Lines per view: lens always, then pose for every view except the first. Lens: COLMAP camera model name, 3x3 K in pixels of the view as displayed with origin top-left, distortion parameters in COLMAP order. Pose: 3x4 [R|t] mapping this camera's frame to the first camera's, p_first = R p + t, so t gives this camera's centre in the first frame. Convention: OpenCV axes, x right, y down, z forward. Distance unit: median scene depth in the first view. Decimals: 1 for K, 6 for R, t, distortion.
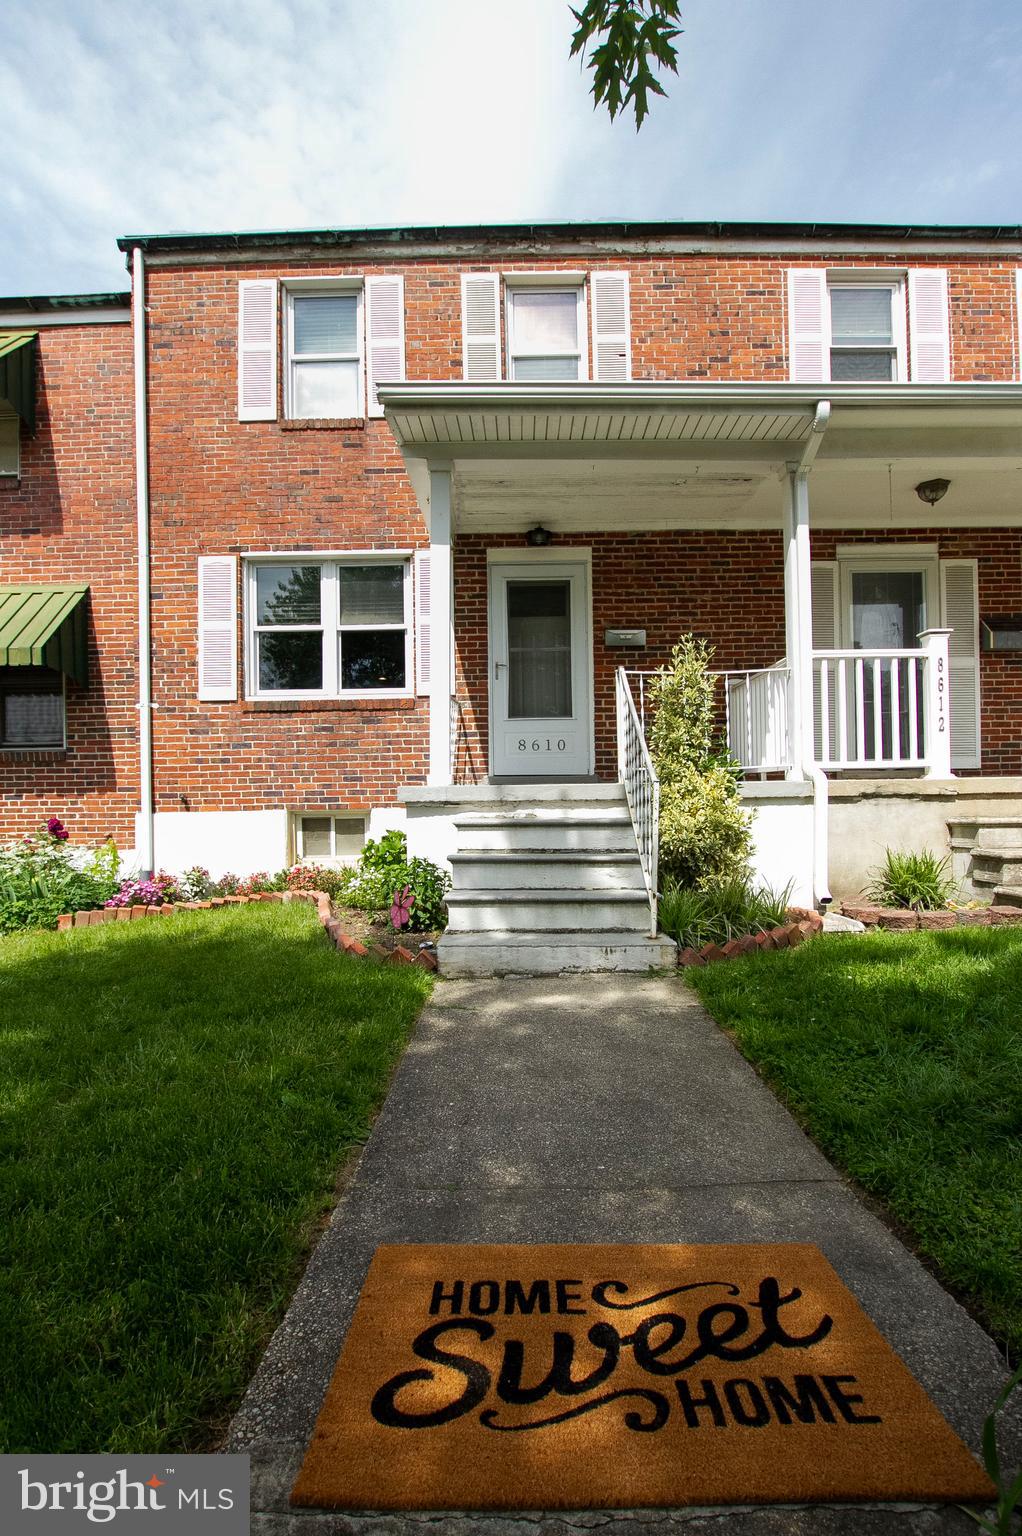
lens RADIAL K [[756.6, 0, 510.8], [0, 756.6, 781.8], [0, 0, 1]] dist [-0.023690, 0.000805]
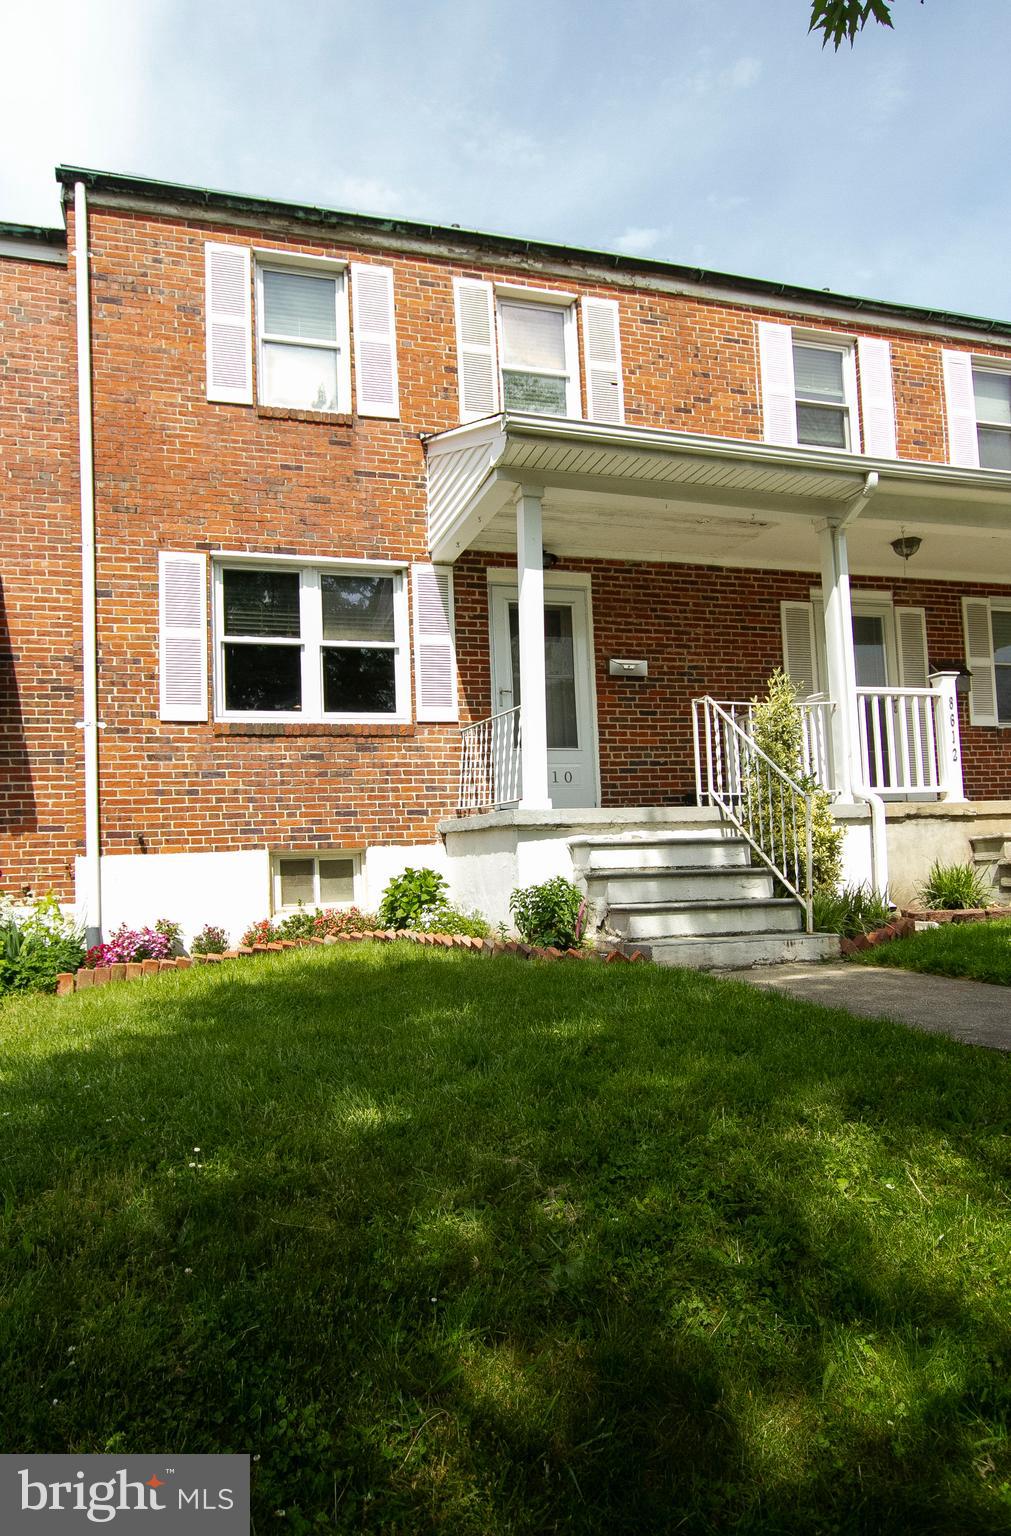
lens RADIAL K [[997.7, 0, 505.5], [0, 997.7, 768.0], [0, 0, 1]] dist [-0.005538, 0.003542]
pose [[0.952638, 0.010760, 0.303915, -0.382354], [0.014866, 0.996531, -0.081881, 0.040731], [-0.303742, 0.082521, 0.949174, -0.160985]]
